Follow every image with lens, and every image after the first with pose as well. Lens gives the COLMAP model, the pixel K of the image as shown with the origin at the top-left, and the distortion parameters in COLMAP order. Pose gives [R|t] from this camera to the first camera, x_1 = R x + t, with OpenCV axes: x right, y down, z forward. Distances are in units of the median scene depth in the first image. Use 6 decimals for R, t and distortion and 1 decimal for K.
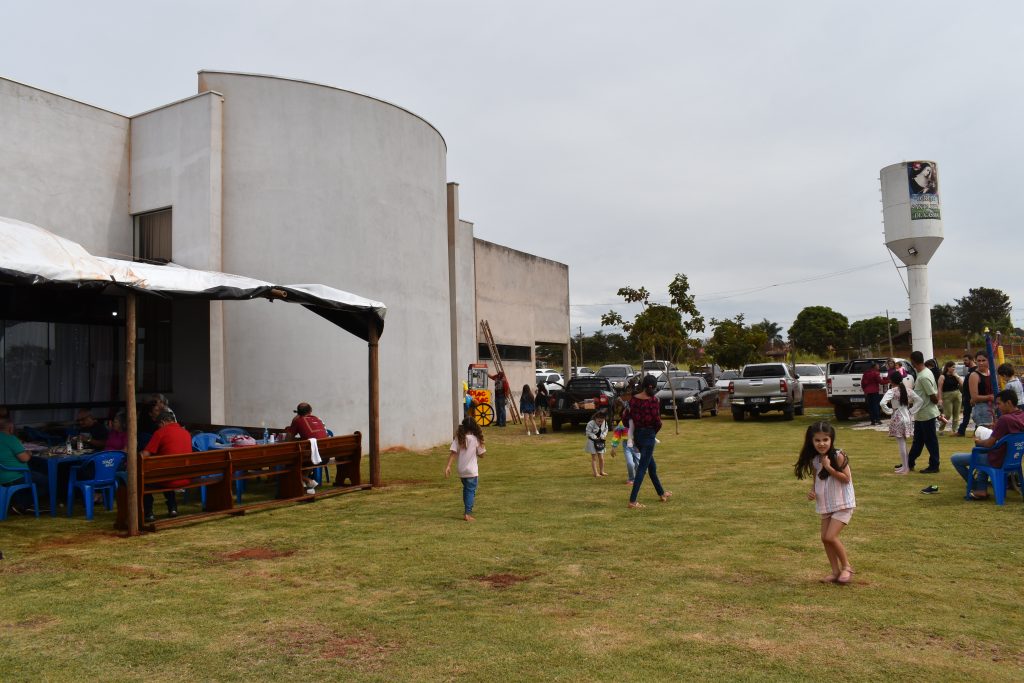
lens RADIAL K [[799.1, 0, 515.2], [0, 799.1, 341.3], [0, 0, 1]] dist [-0.096537, 0.016114]
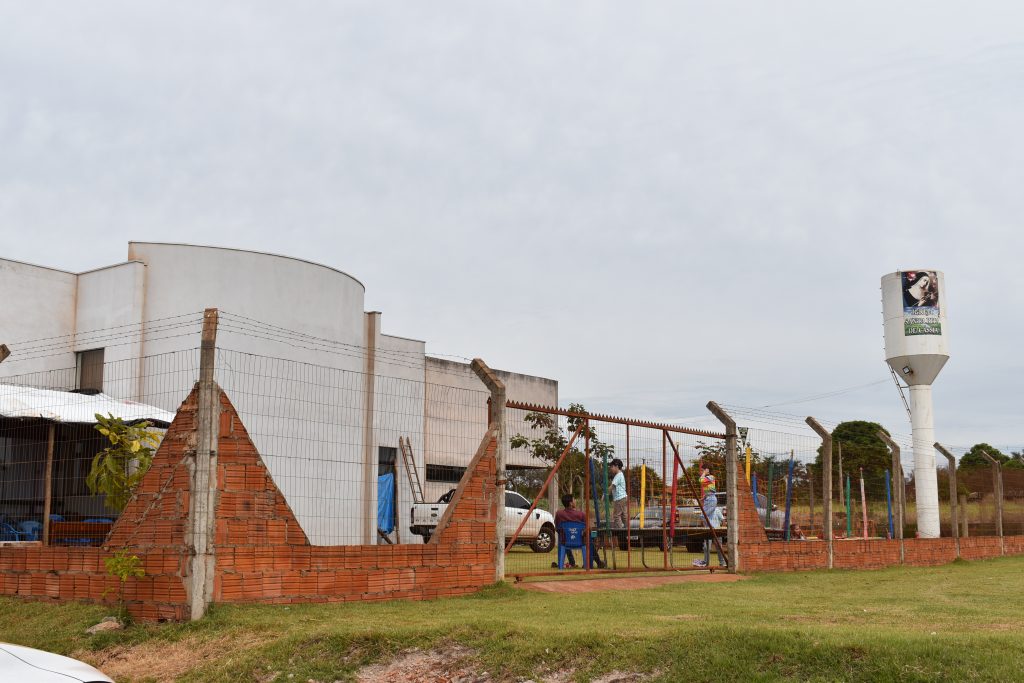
lens RADIAL K [[1209.1, 0, 510.3], [0, 1209.1, 341.7], [0, 0, 1]] dist [-0.037060, -0.018123]
pose [[0.988426, 0.004014, -0.151649, 0.478842], [-0.019784, 0.994524, -0.102621, 0.004697], [0.150407, 0.104434, 0.983093, -0.775125]]
